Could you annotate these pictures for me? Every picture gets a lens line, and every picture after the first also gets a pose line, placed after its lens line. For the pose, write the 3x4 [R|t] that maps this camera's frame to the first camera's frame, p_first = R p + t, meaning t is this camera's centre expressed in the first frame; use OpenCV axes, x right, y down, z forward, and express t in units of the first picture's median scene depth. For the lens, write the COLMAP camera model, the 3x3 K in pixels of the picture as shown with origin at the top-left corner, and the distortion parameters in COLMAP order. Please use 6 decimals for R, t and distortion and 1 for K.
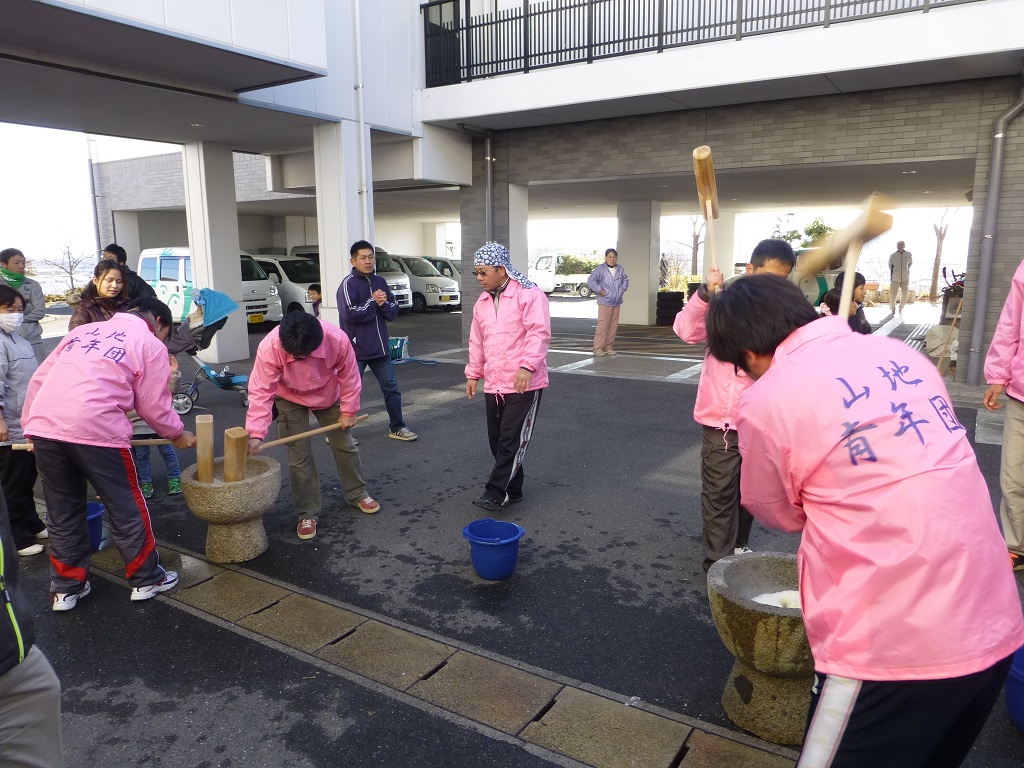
lens RADIAL K [[735.1, 0, 517.2], [0, 735.1, 386.6], [0, 0, 1]] dist [-0.029632, 0.007515]
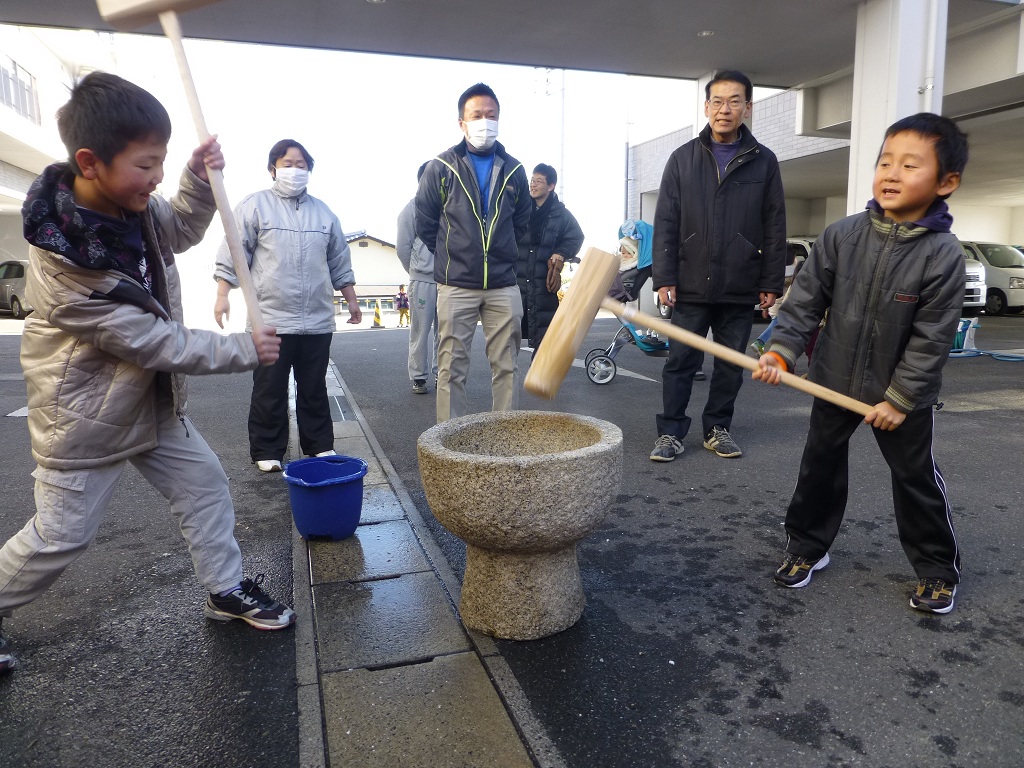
lens RADIAL K [[735.1, 0, 517.2], [0, 735.1, 386.6], [0, 0, 1]] dist [-0.029632, 0.007515]
pose [[0.759269, 0.099303, -0.643156, -0.038560], [-0.114857, 0.993223, 0.017760, 0.029862], [0.640561, 0.060386, 0.765529, 0.252367]]
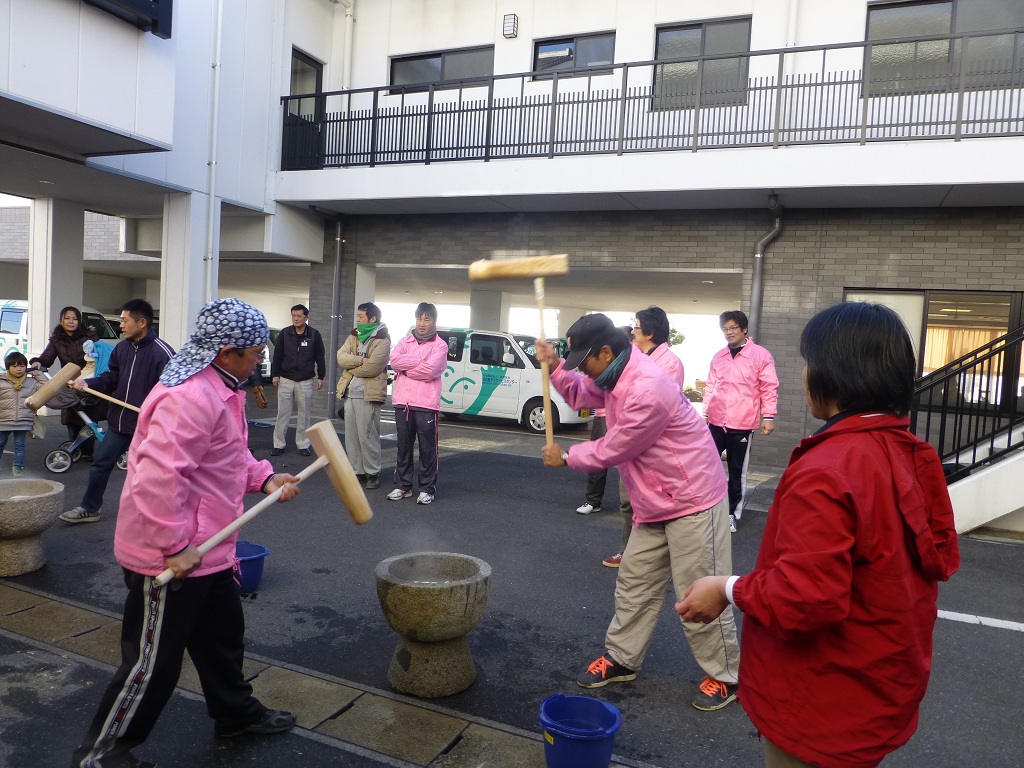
lens RADIAL K [[735.1, 0, 517.2], [0, 735.1, 386.6], [0, 0, 1]] dist [-0.029632, 0.007515]
pose [[0.986108, 0.057664, 0.155777, 0.069615], [-0.039098, 0.992037, -0.119724, 0.022949], [-0.161440, 0.111970, 0.980510, -0.078059]]
